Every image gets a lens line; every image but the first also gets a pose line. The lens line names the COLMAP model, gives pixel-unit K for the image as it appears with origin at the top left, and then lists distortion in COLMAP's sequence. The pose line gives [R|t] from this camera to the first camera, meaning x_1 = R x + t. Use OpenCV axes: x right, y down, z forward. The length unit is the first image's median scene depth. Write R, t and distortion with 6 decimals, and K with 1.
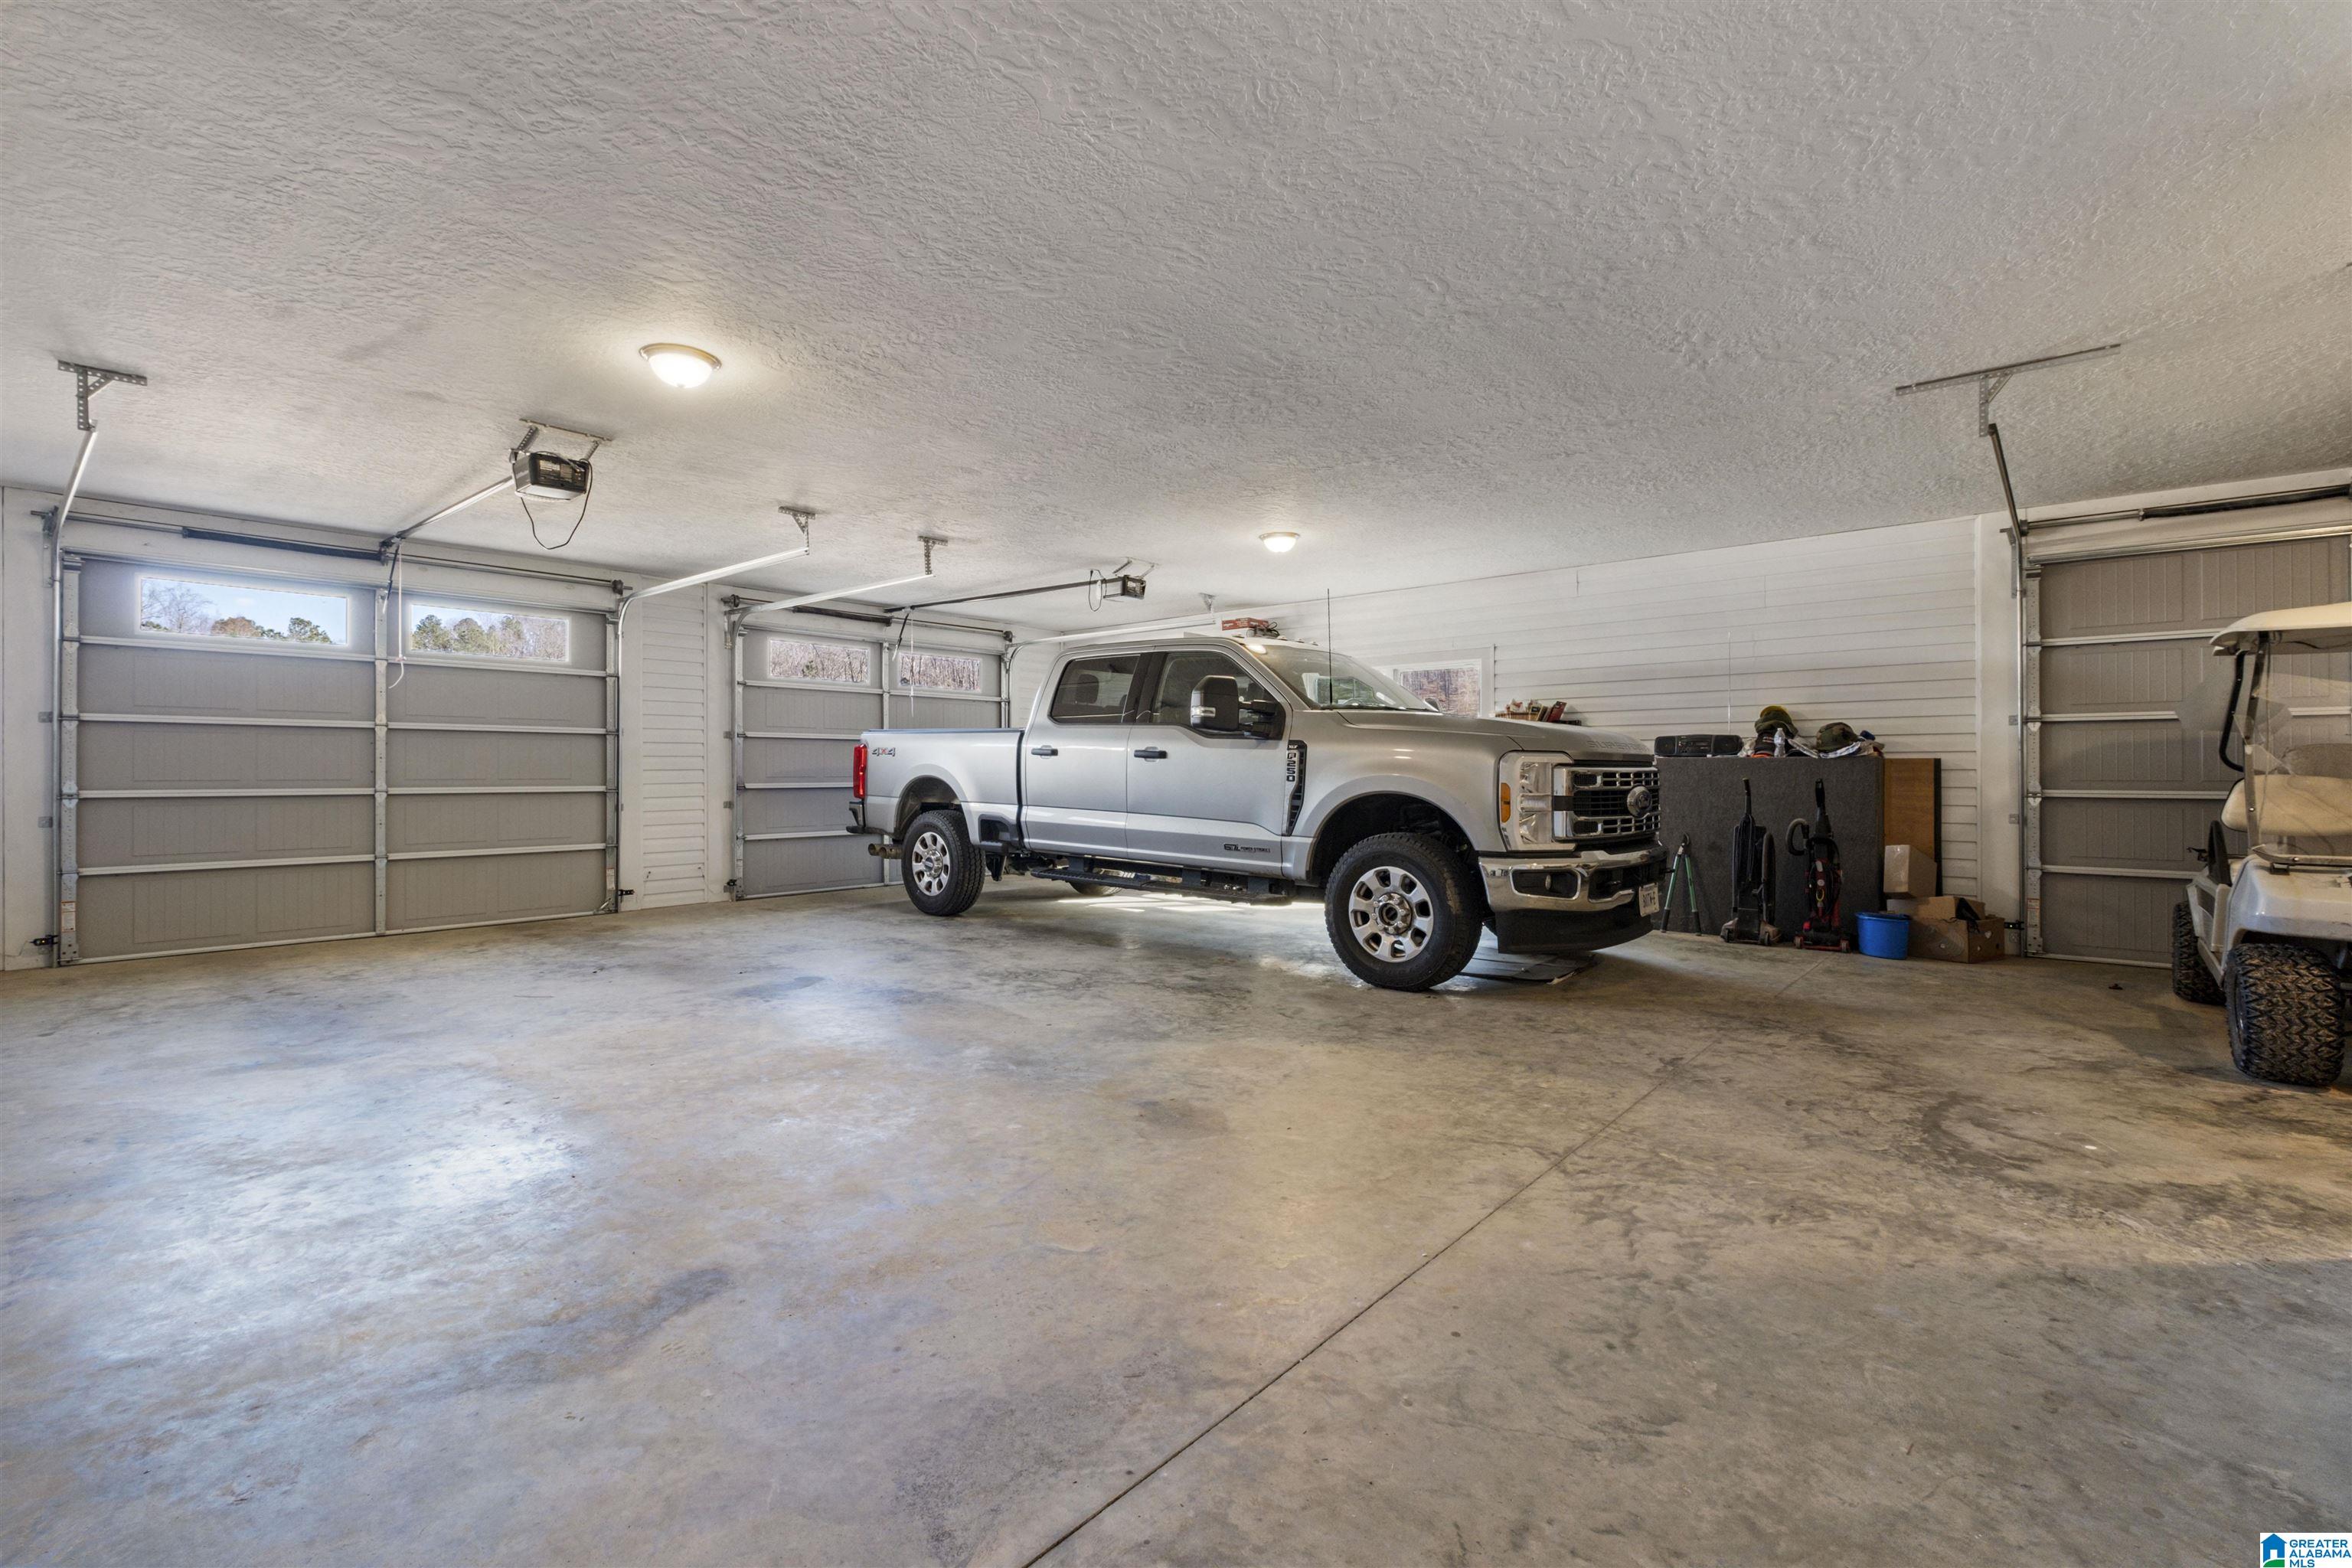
lens RADIAL K [[1027.7, 0, 1170.5], [0, 1027.7, 772.9], [0, 0, 1]] dist [0.006685, -0.006266]
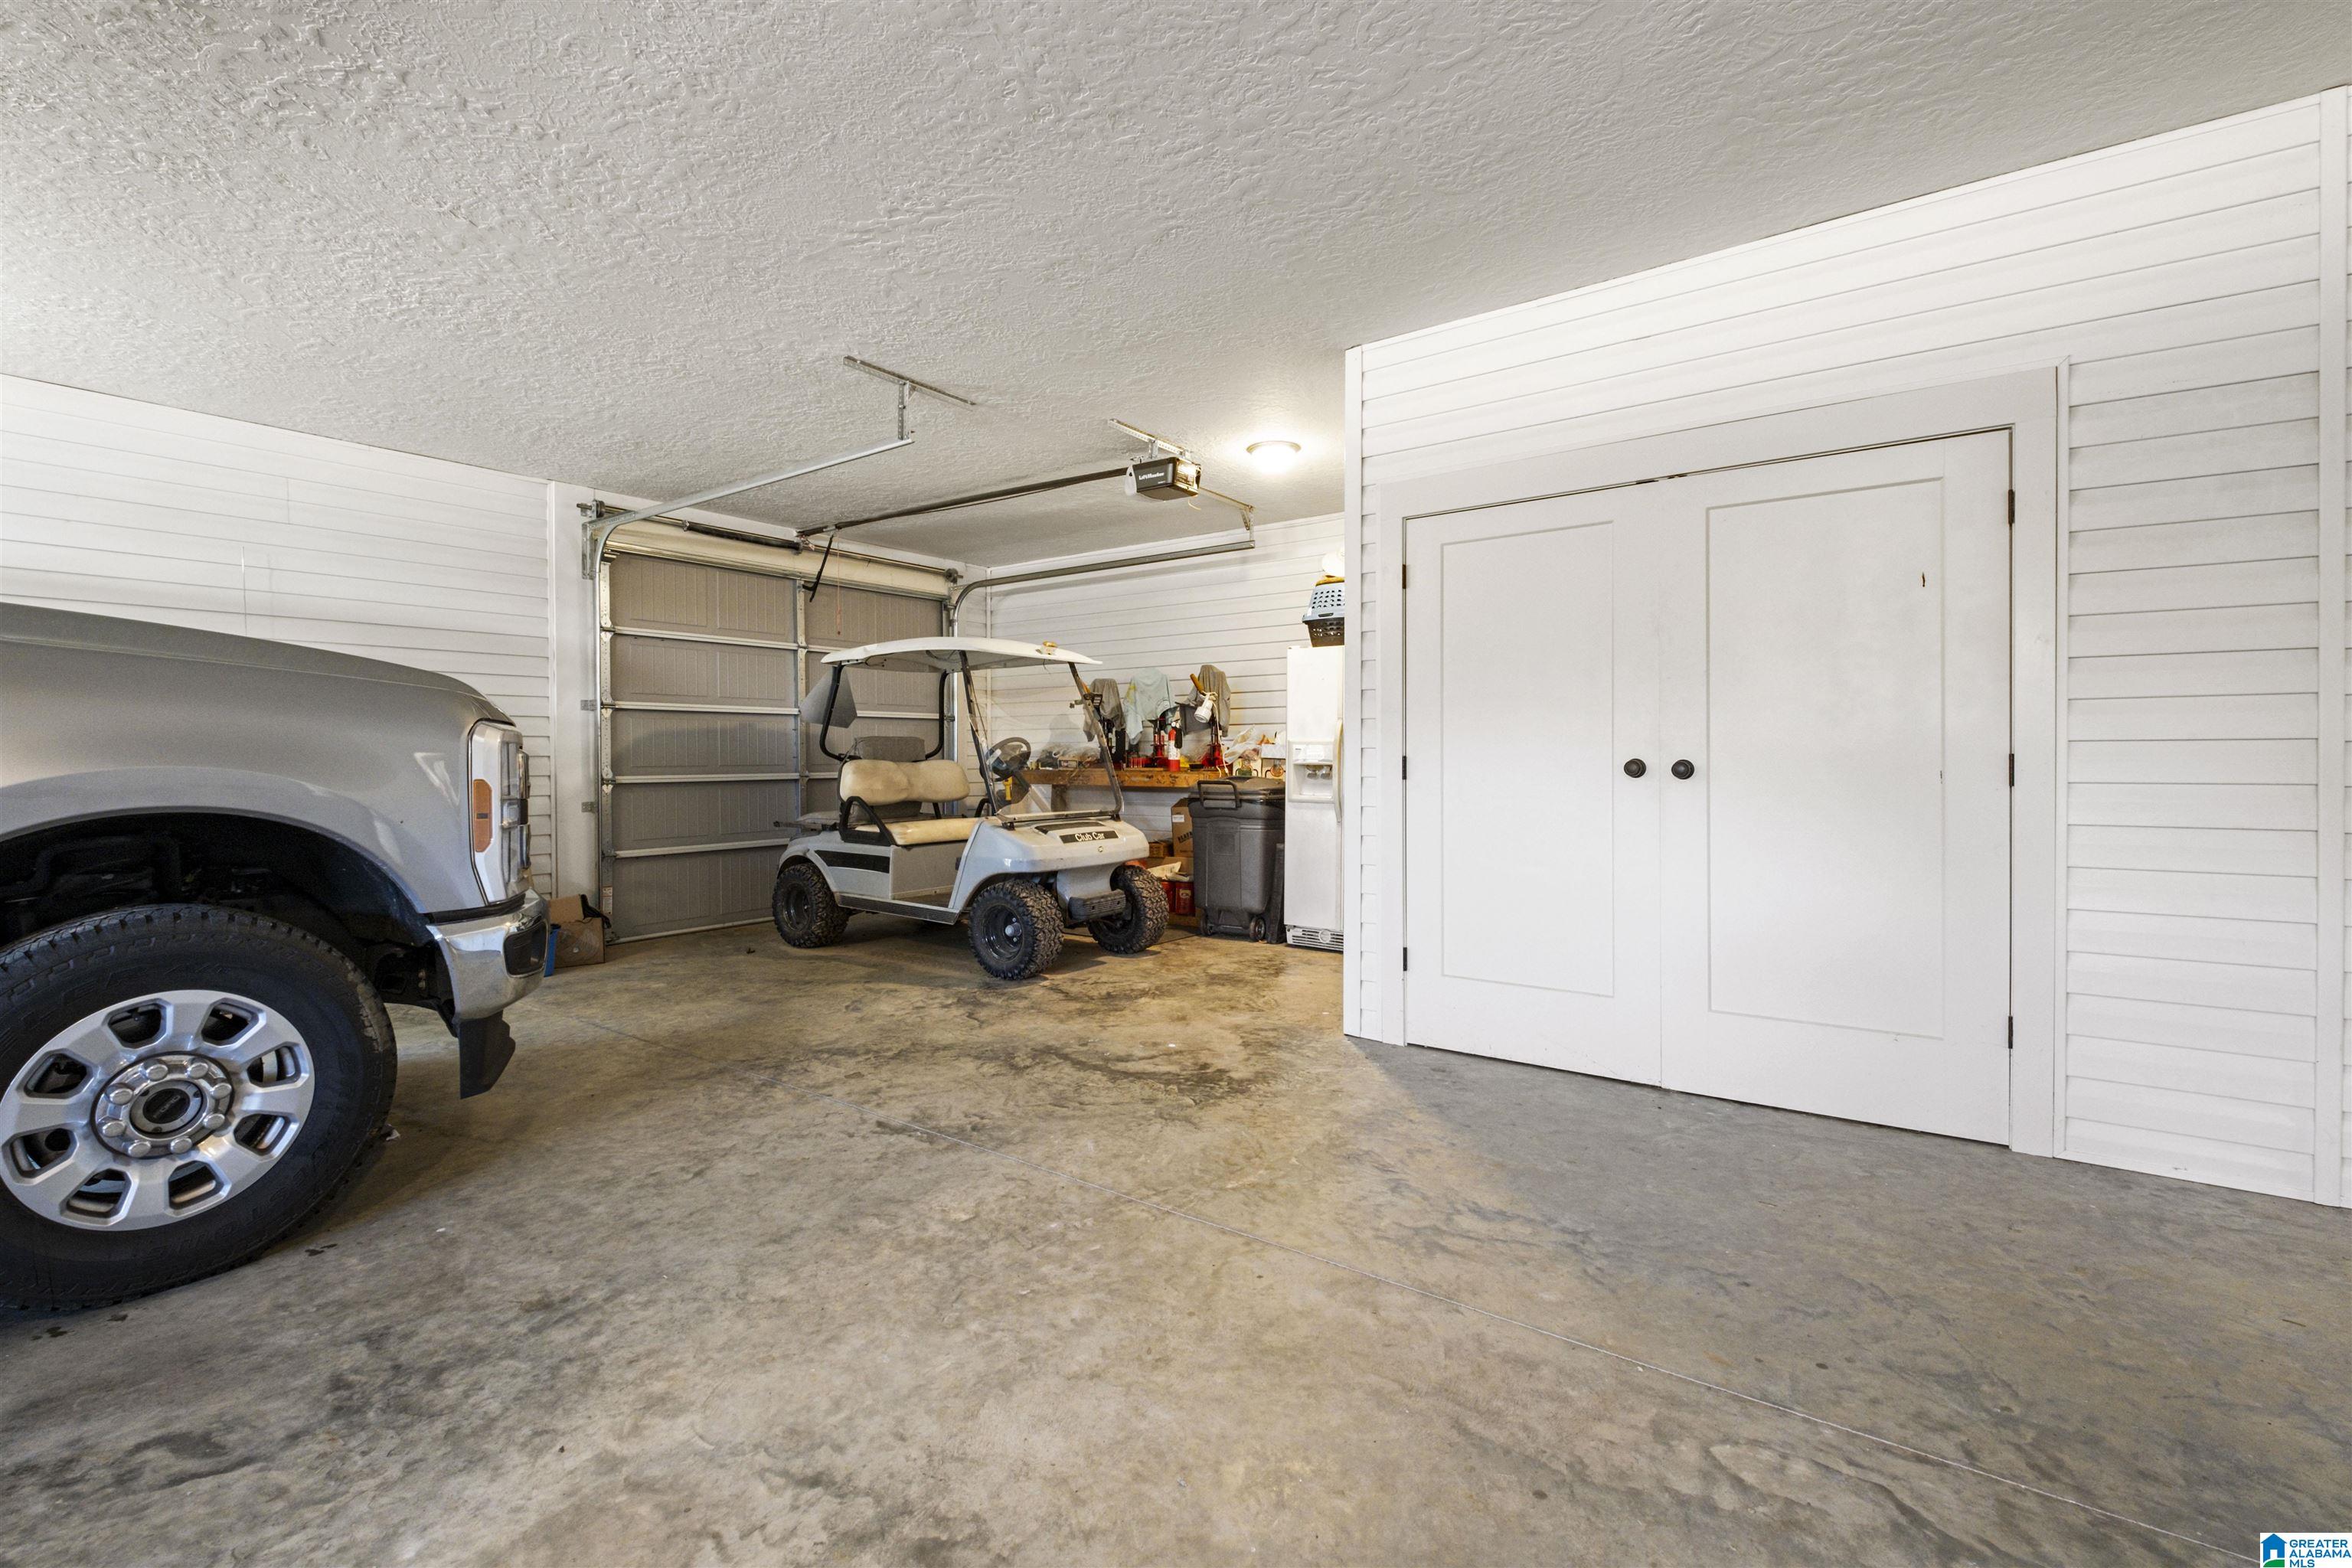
lens RADIAL K [[1027.7, 0, 1165.9], [0, 1027.7, 767.5], [0, 0, 1]] dist [0.006685, -0.006266]
pose [[-0.076982, -0.011093, 0.996971, -0.353557], [0.006203, 0.999913, 0.011604, -0.000732], [-0.997013, 0.007077, -0.076906, 0.997955]]
